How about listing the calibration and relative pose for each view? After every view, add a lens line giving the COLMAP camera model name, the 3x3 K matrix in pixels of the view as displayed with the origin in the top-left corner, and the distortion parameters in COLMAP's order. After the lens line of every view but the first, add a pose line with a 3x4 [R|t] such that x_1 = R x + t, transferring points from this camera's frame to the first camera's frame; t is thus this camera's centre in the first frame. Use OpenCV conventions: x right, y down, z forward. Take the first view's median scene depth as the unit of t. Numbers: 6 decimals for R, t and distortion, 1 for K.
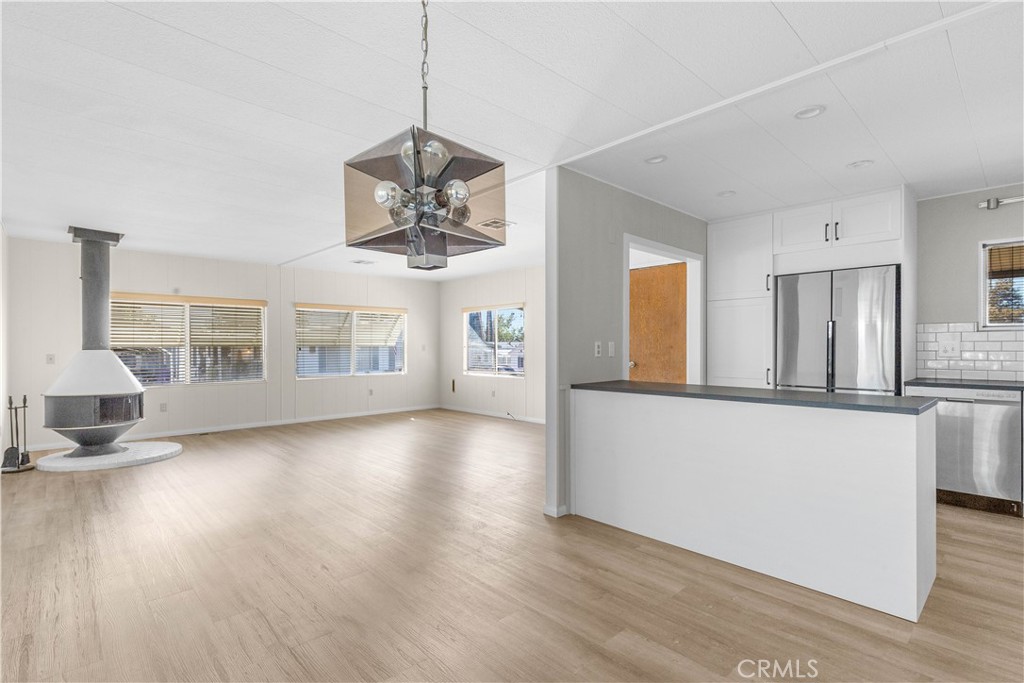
lens RADIAL K [[480.8, 0, 509.8], [0, 480.8, 343.5], [0, 0, 1]] dist [0.000132, 0.000253]
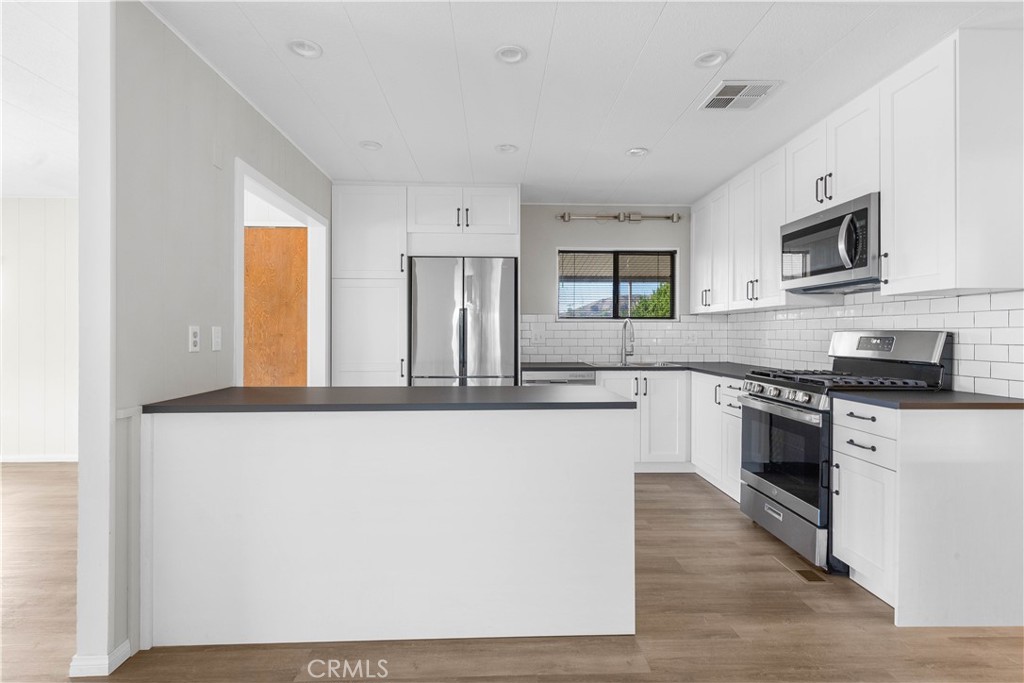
lens RADIAL K [[483.2, 0, 507.9], [0, 483.2, 333.0], [0, 0, 1]] dist [0.001259, 0.000067]
pose [[0.660624, 0.003405, 0.750709, -0.006476], [-0.005395, 0.999985, 0.000212, 0.002420], [-0.750698, -0.004190, 0.660633, 0.292951]]
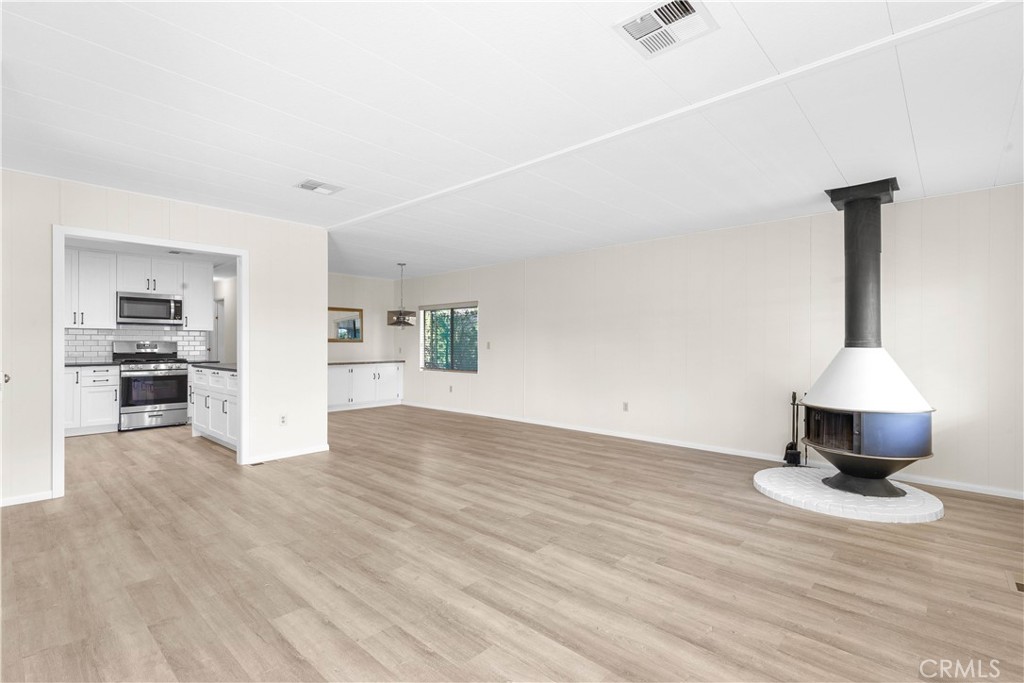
lens RADIAL K [[480.8, 0, 509.8], [0, 480.8, 343.5], [0, 0, 1]] dist [0.000132, 0.000253]
pose [[-0.997568, 0.001149, -0.069685, -0.351835], [0.001366, 0.999994, -0.003072, 0.011337], [0.069681, -0.003160, -0.997564, 2.221880]]
